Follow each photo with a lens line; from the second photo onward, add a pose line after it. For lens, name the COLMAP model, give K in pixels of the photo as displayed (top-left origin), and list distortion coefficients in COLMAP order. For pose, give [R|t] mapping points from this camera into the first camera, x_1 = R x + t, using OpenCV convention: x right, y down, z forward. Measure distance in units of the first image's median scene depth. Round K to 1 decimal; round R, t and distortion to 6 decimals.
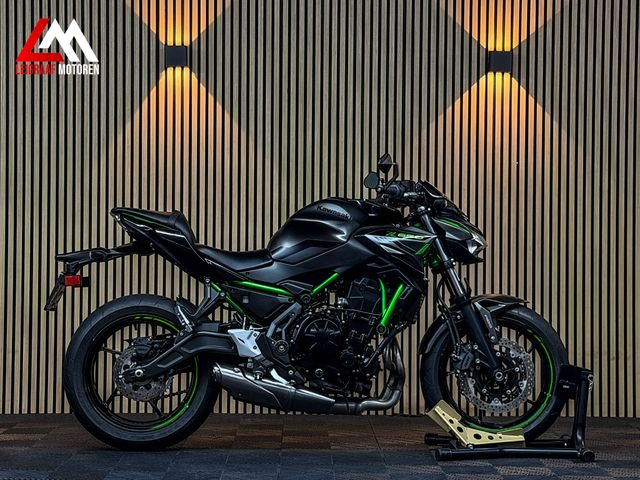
lens RADIAL K [[1406.1, 0, 320.0], [0, 1406.1, 240.0], [0, 0, 1]] dist [0.104075, 0.622854]
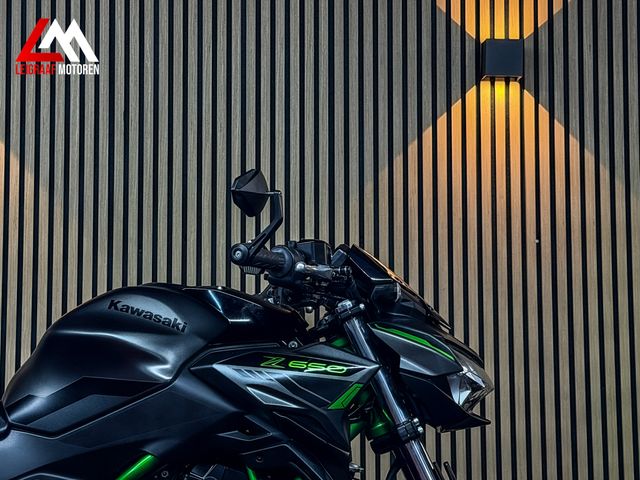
lens RADIAL K [[1432.9, 0, 320.0], [0, 1432.9, 240.0], [0, 0, 1]] dist [0.085372, 0.609968]
pose [[0.999869, -0.009094, 0.013397, 0.058441], [0.010465, 0.994299, -0.106118, 0.005268], [-0.012356, 0.106244, 0.994263, 0.547571]]
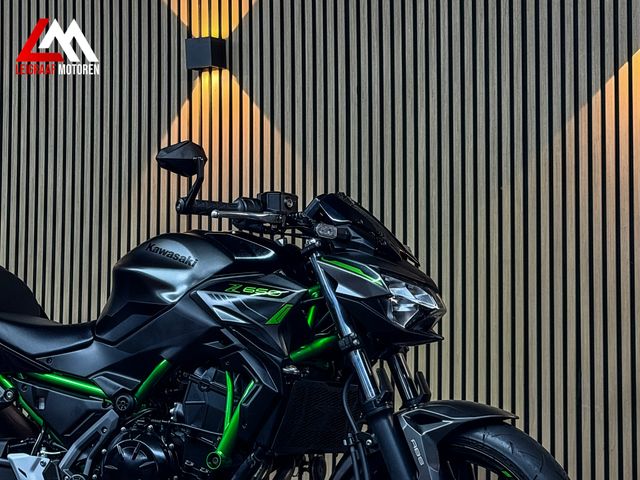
lens RADIAL K [[1432.9, 0, 320.0], [0, 1432.9, 240.0], [0, 0, 1]] dist [0.085372, 0.609968]
pose [[0.882878, -0.037459, -0.468106, 0.341736], [0.000915, 0.996949, -0.078053, 0.020693], [0.469602, 0.068483, 0.880218, 0.505894]]
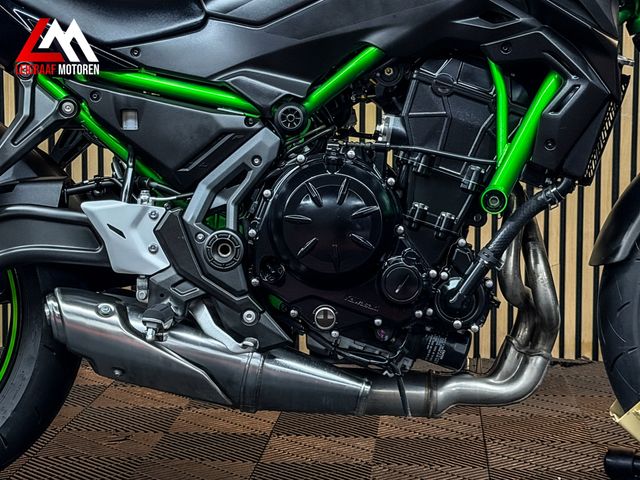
lens RADIAL K [[1406.1, 0, 320.0], [0, 1406.1, 240.0], [0, 0, 1]] dist [0.104075, 0.622854]
pose [[0.995561, 0.002461, -0.094090, 0.032522], [0.008369, 0.993384, 0.114538, 0.031066], [0.093749, -0.114817, 0.988953, 0.626991]]
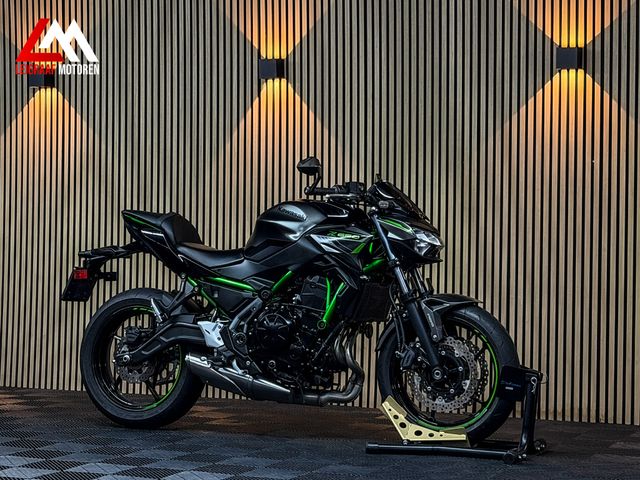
lens RADIAL K [[1432.9, 0, 320.0], [0, 1432.9, 240.0], [0, 0, 1]] dist [0.085372, 0.609968]
pose [[0.910519, 0.002817, -0.413457, 0.473718], [-0.004167, 0.999989, -0.002362, 0.002894], [0.413446, 0.003874, 0.910521, 0.028230]]
